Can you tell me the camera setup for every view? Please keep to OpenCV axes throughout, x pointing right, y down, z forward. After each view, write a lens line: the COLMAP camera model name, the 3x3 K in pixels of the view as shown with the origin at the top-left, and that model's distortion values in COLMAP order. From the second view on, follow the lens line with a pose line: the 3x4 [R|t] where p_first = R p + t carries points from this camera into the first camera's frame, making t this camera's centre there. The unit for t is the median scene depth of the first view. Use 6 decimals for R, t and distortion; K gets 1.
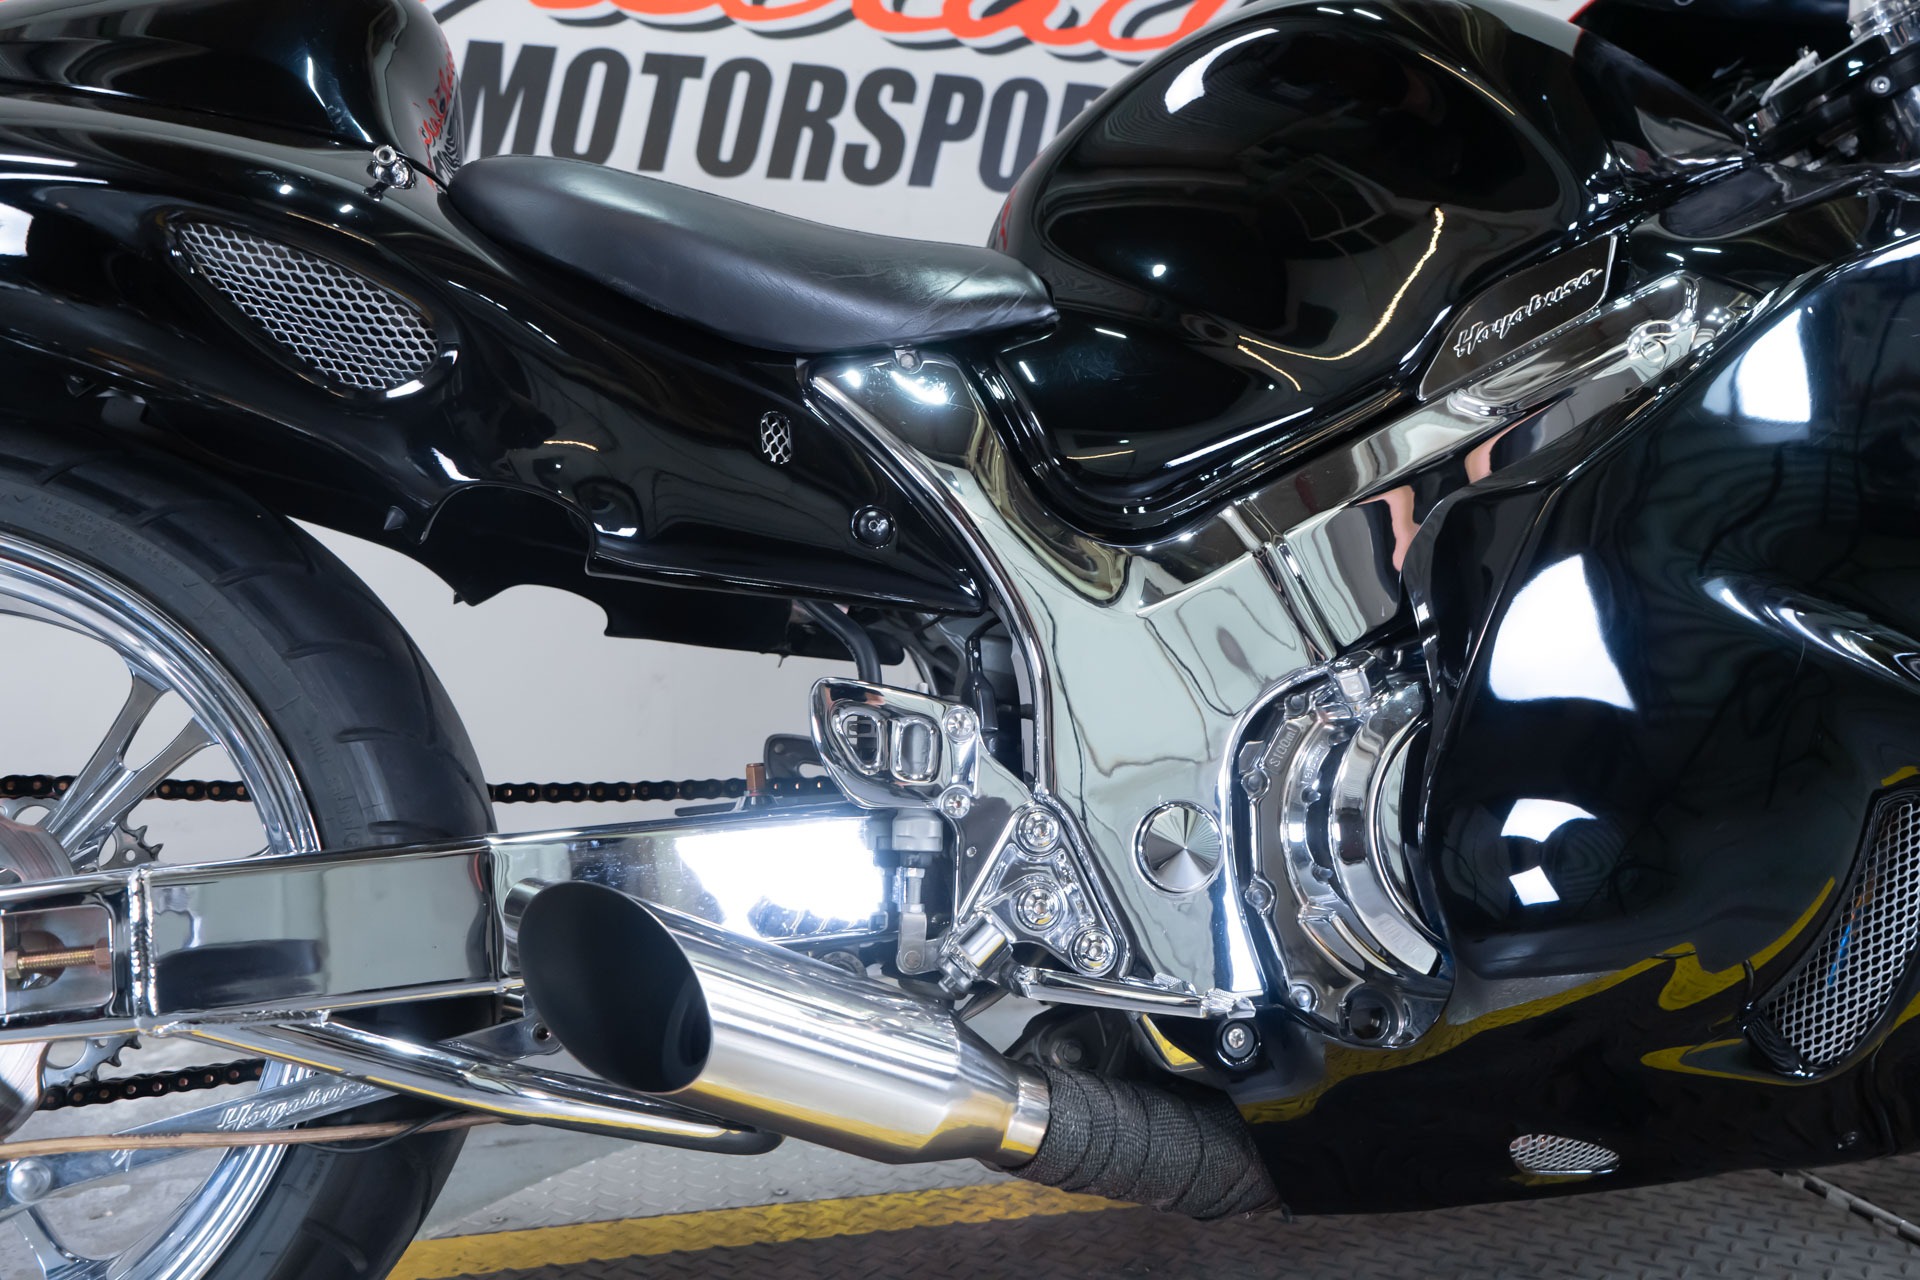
lens RADIAL K [[1559.6, 0, 969.5], [0, 1559.6, 618.4], [0, 0, 1]] dist [-0.005786, -0.002482]
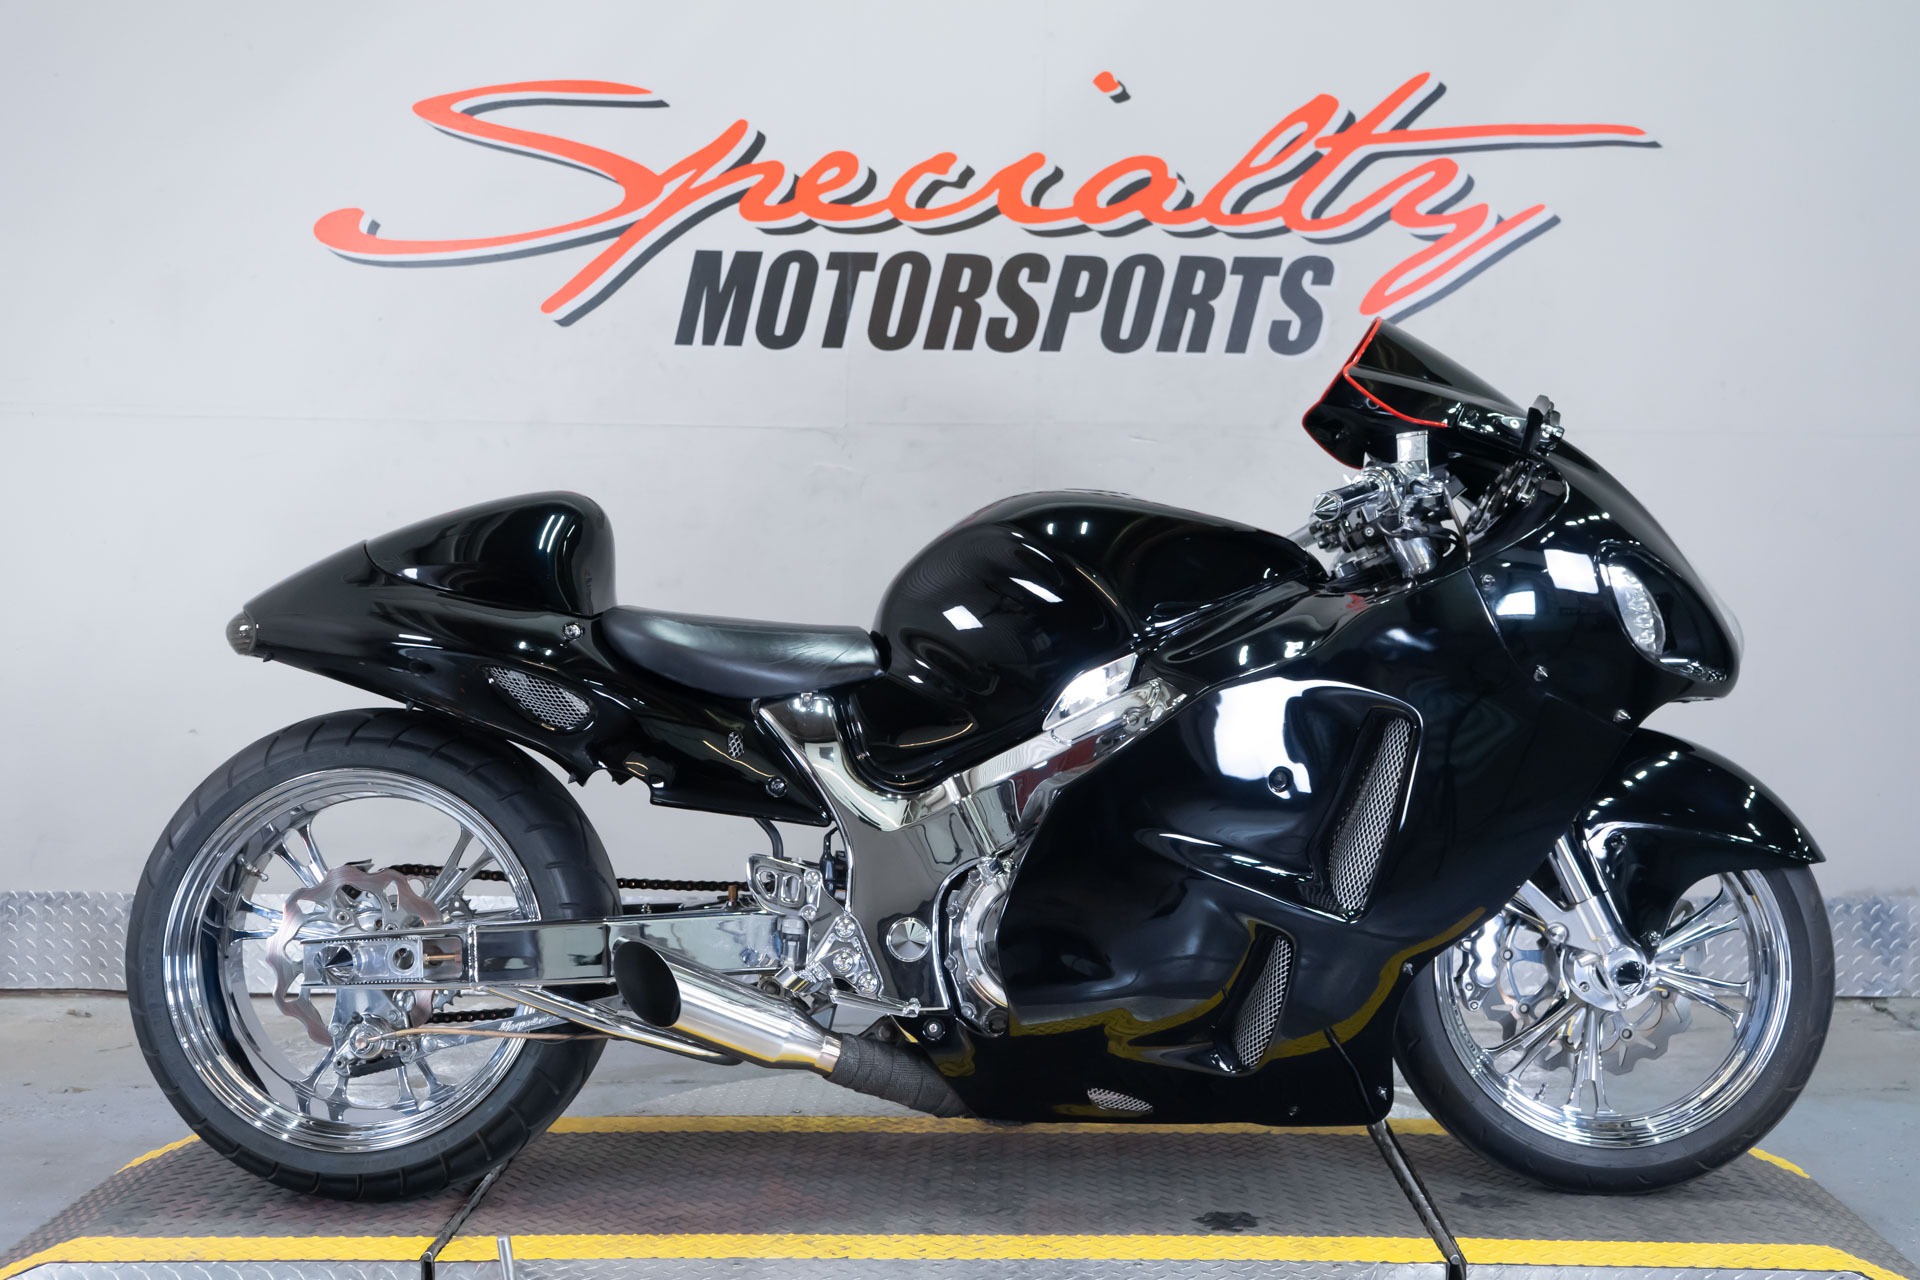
lens RADIAL K [[2067.2, 0, 960.0], [0, 2067.2, 640.0], [0, 0, 1]] dist [0.004854, -0.017259]
pose [[0.969382, 0.036551, -0.242824, 0.305802], [-0.022497, 0.997921, 0.060400, -0.152413], [0.244526, -0.053087, 0.968188, -0.597732]]
